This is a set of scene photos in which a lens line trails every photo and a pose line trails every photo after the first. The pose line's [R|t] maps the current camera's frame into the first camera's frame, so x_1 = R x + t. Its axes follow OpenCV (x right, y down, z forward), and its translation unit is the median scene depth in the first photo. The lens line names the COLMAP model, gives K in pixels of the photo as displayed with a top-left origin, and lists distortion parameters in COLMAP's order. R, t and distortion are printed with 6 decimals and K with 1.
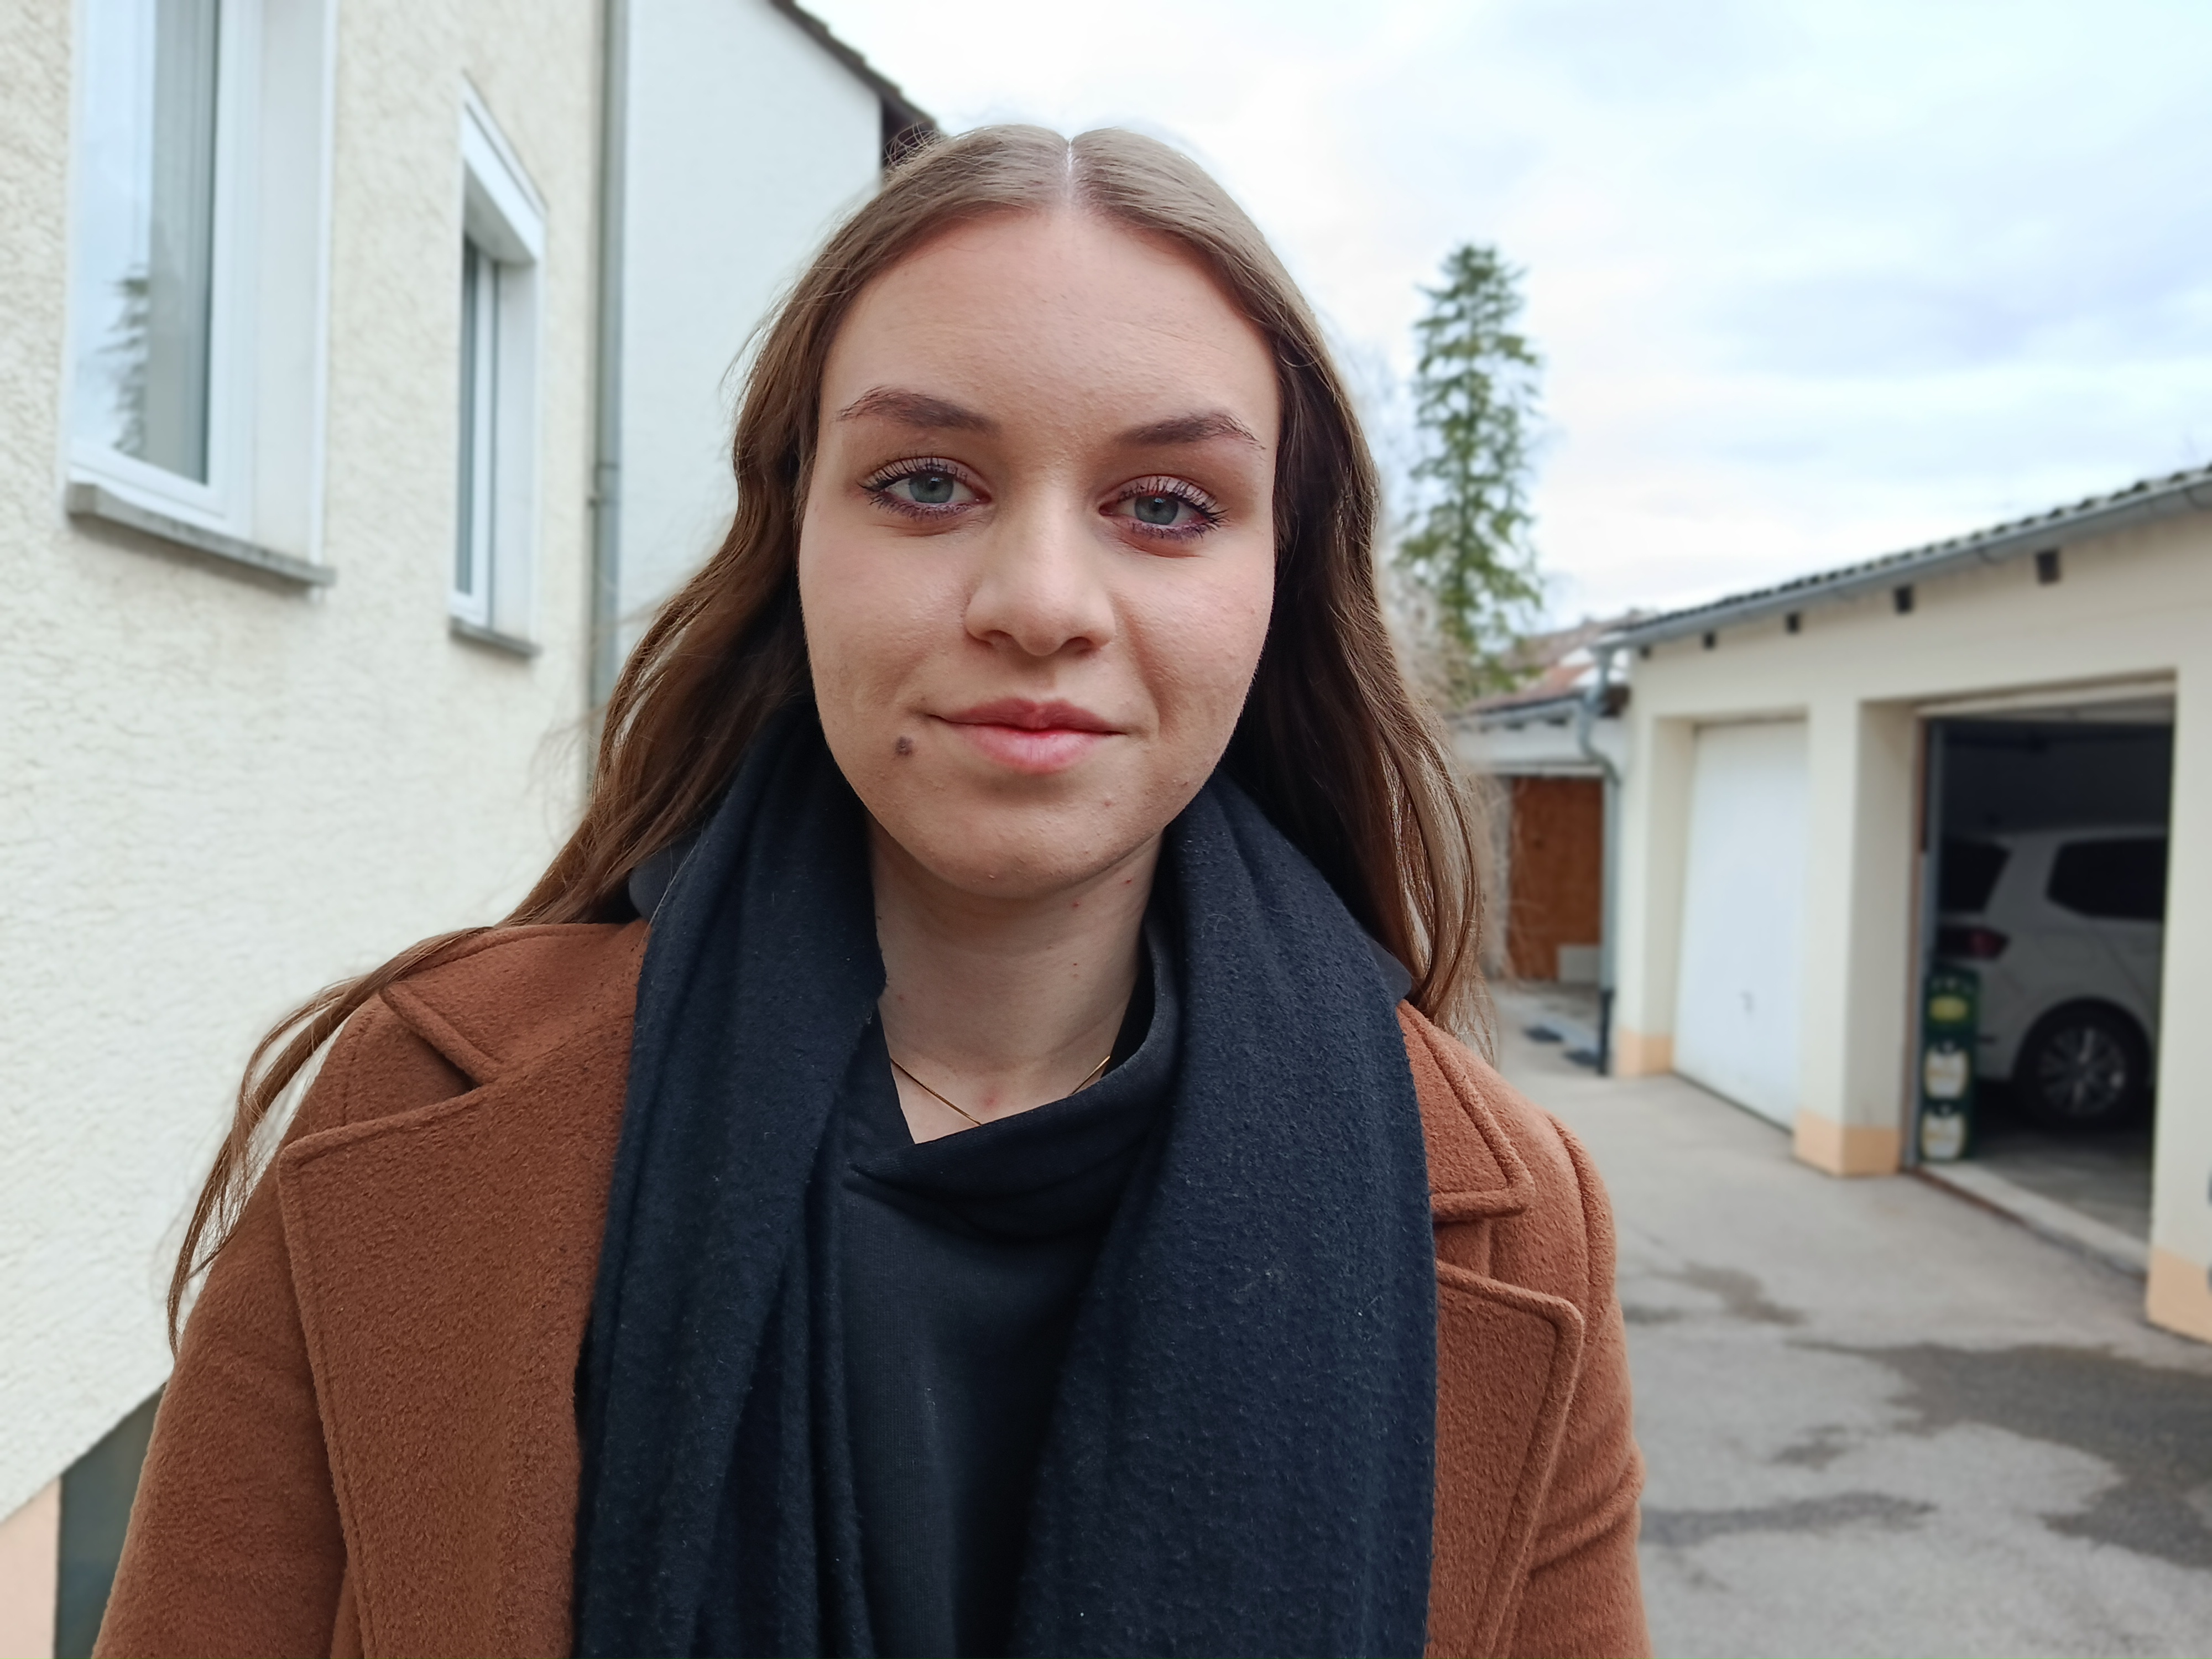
lens RADIAL K [[1542.0, 0, 1106.0], [0, 1542.0, 829.5], [0, 0, 1]] dist [0.494423, -0.394361]
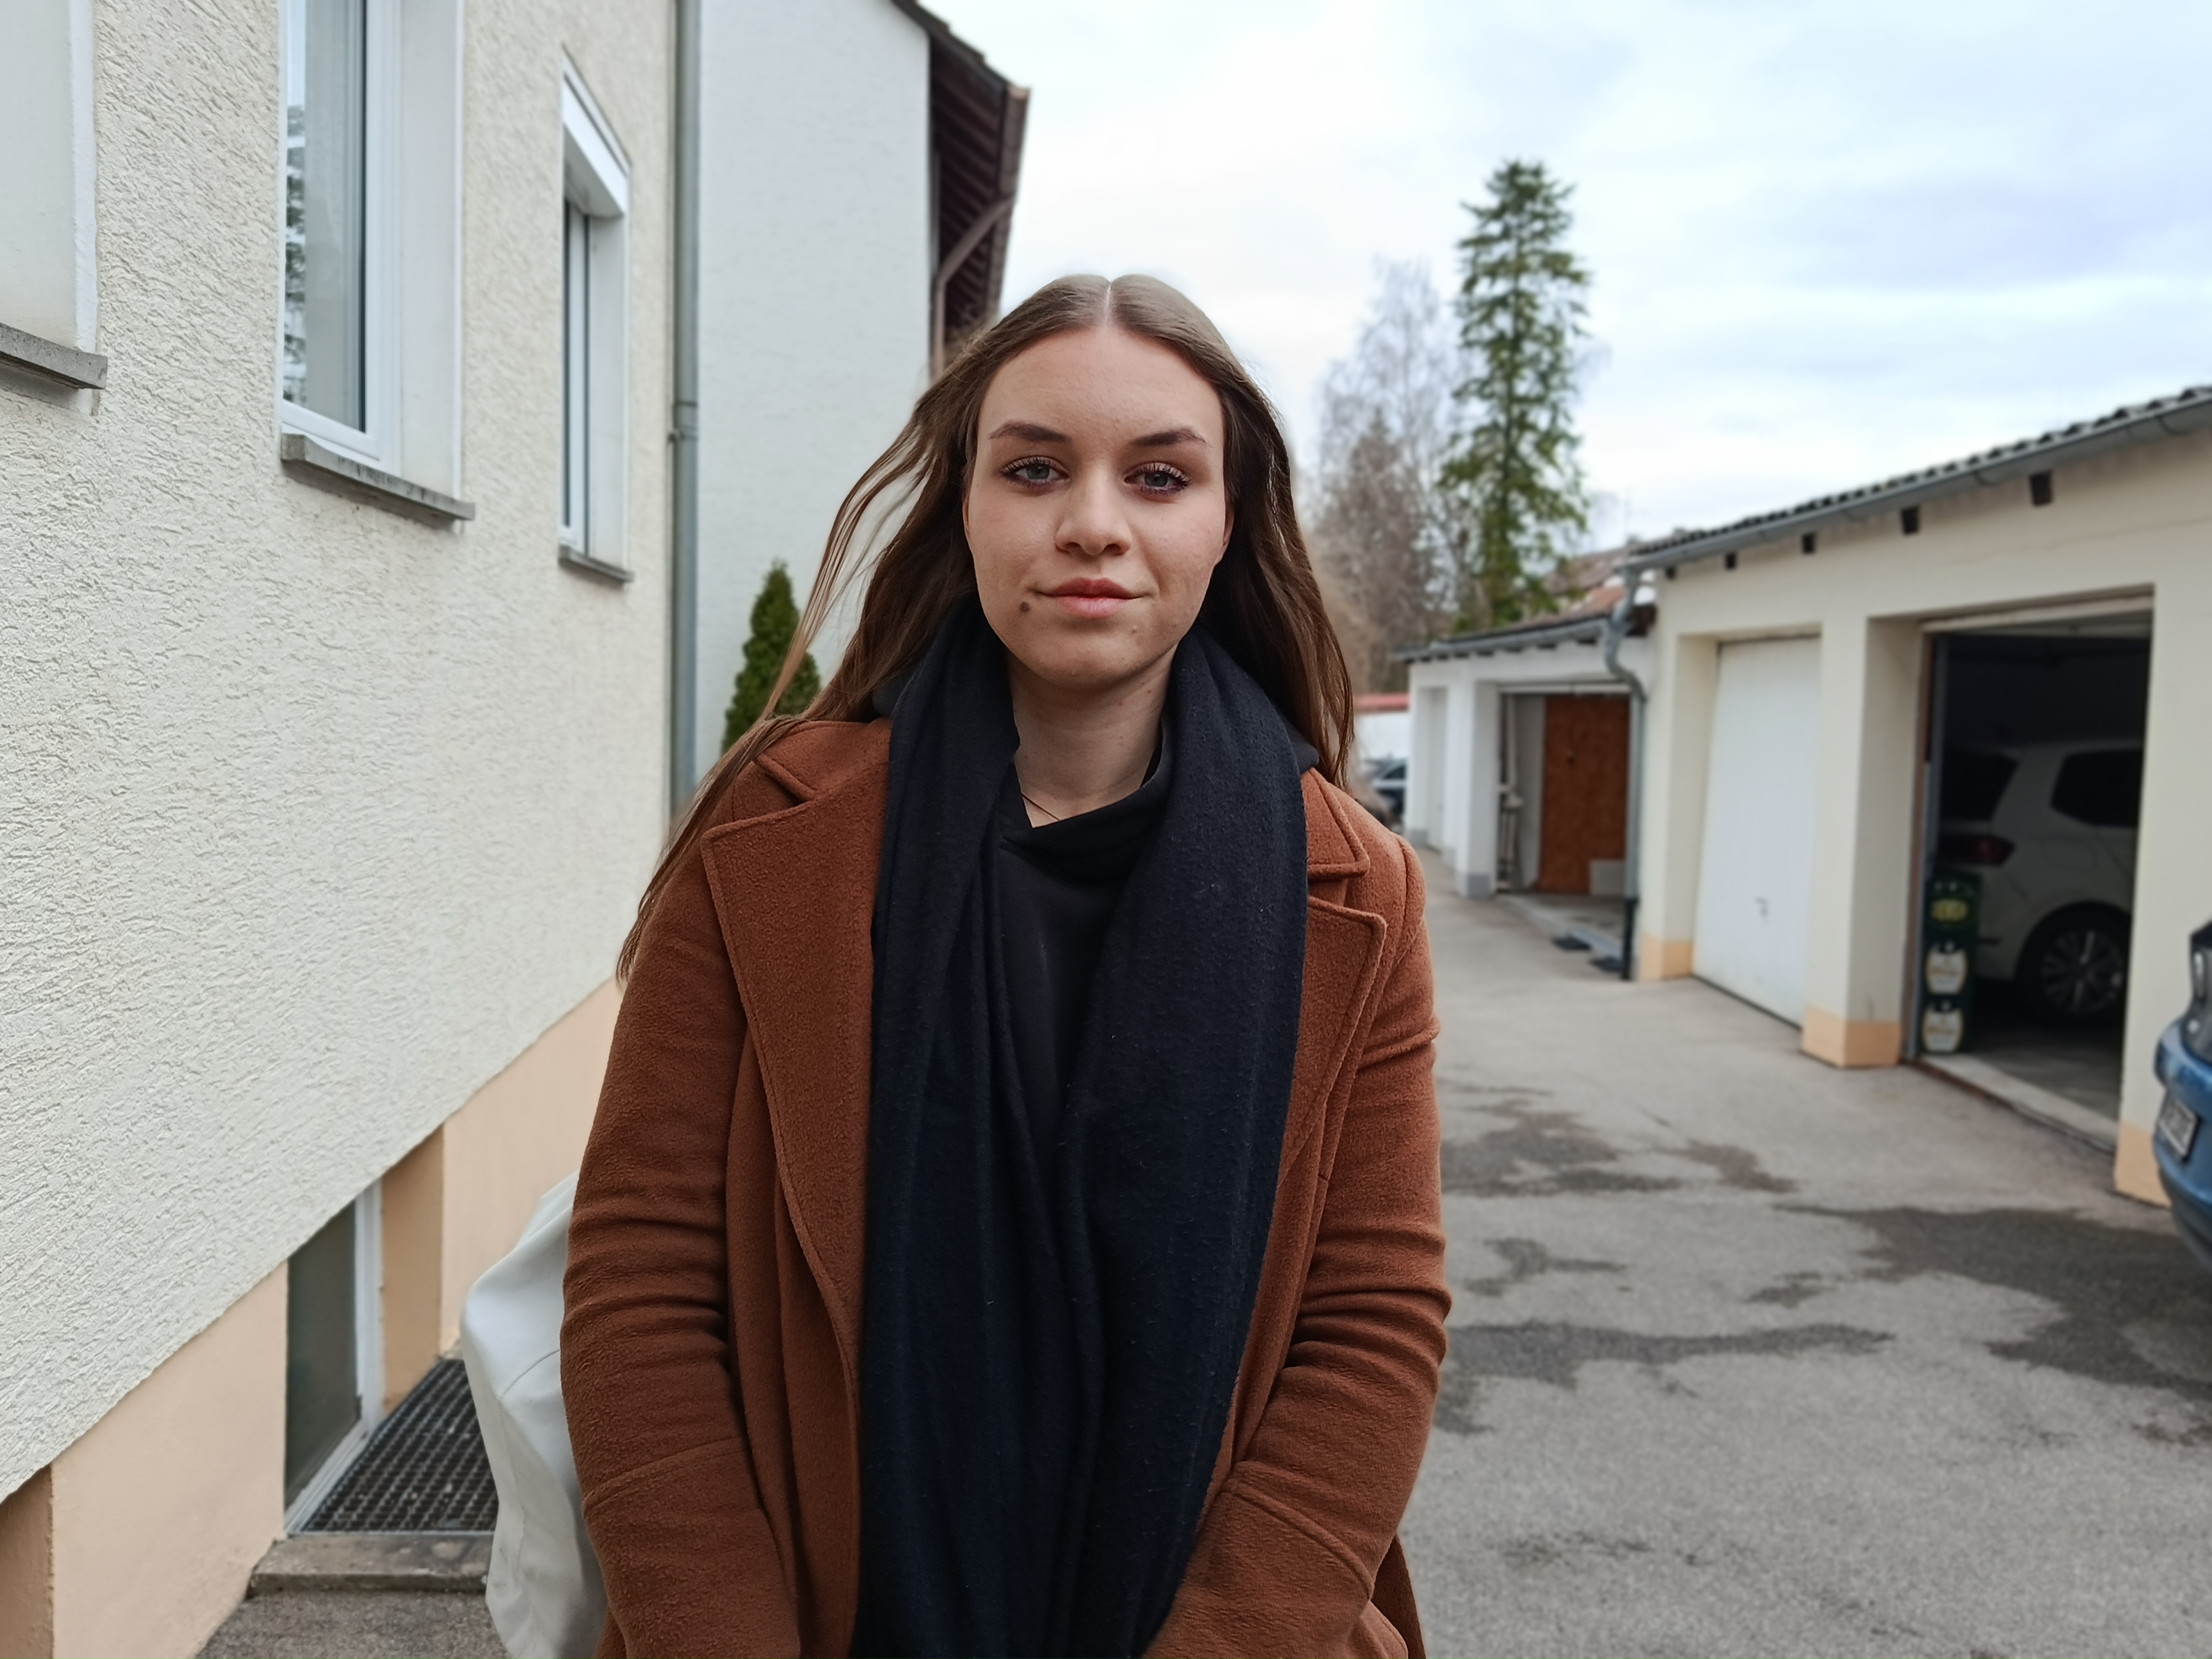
lens RADIAL K [[1582.4, 0, 1132.6], [0, 1582.4, 804.3], [0, 0, 1]] dist [0.441706, -0.430873]
pose [[0.999912, -0.003521, -0.012801, 0.002581], [0.003866, 0.999628, 0.027012, 0.014522], [0.012701, -0.027060, 0.999553, -0.106510]]
